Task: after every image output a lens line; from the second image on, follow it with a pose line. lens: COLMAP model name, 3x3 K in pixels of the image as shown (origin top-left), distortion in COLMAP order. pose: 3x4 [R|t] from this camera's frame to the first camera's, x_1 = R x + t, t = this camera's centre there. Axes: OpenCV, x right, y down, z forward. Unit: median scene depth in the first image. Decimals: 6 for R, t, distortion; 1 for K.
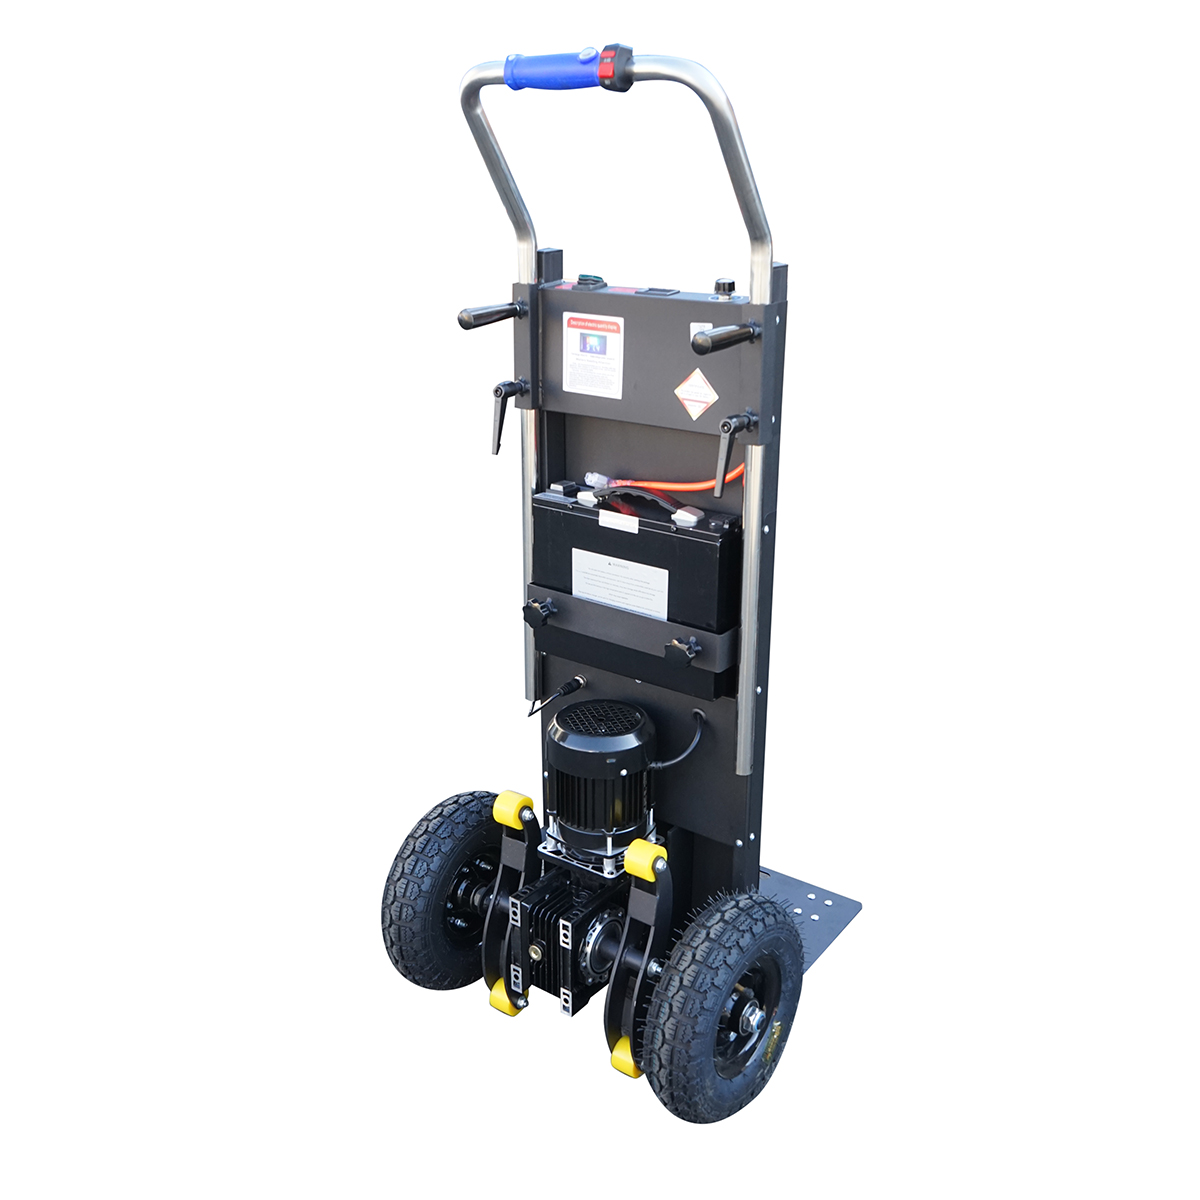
lens RADIAL K [[1265.7, 0, 600.0], [0, 1265.7, 600.0], [0, 0, 1]] dist [0.001606, -0.209672]
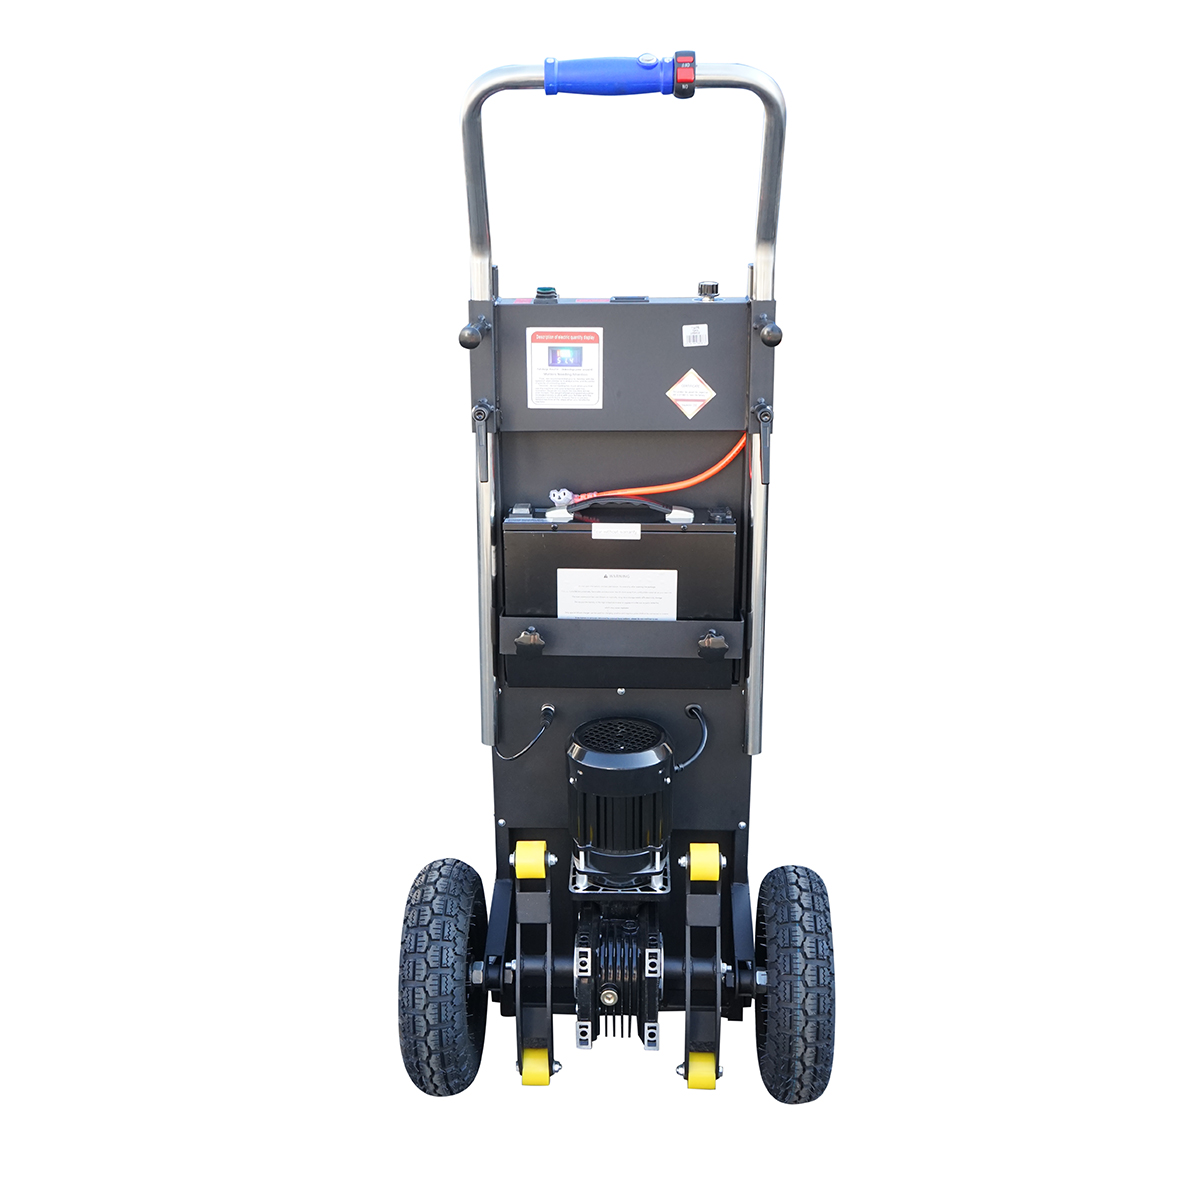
lens RADIAL K [[1266.1, 0, 600.4], [0, 1266.1, 546.3], [0, 0, 1]] dist [-0.001644, -0.009958]
pose [[0.827807, -0.159846, 0.537759, -0.532686], [0.199664, 0.979732, -0.016136, -0.037441], [-0.524280, 0.120729, 0.842944, 0.178042]]
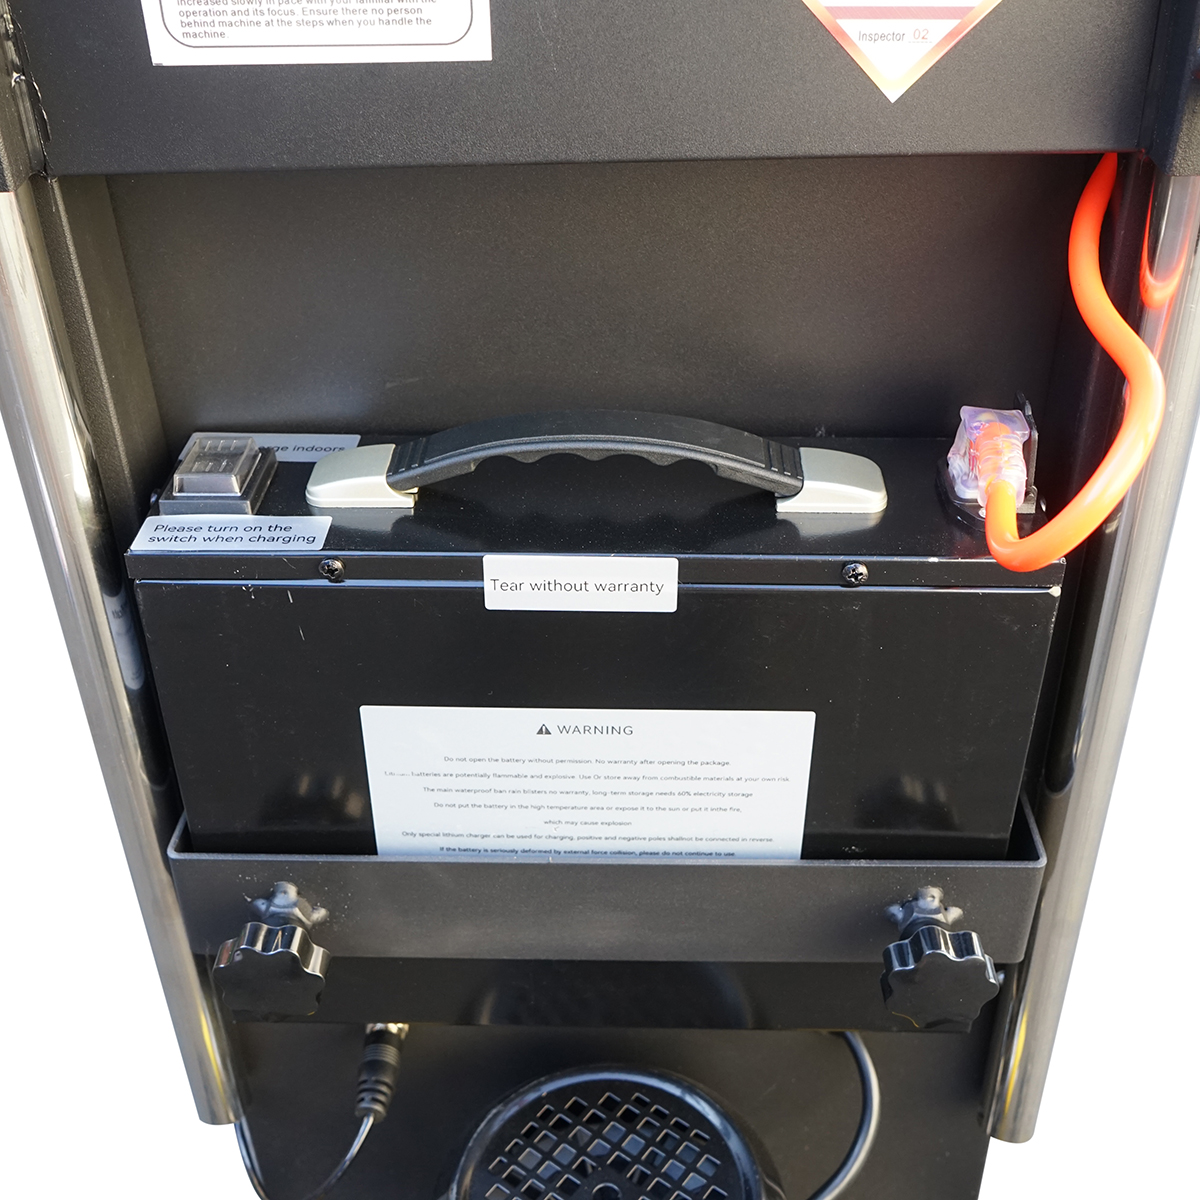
lens RADIAL K [[1337.5, 0, 600.0], [0, 1337.5, 600.0], [0, 0, 1]] dist [0.002219, -0.257751]
pose [[0.825910, -0.325293, 0.460496, -0.103163], [0.209504, 0.935357, 0.284983, -0.132831], [-0.523431, -0.138895, 0.840671, 0.787255]]
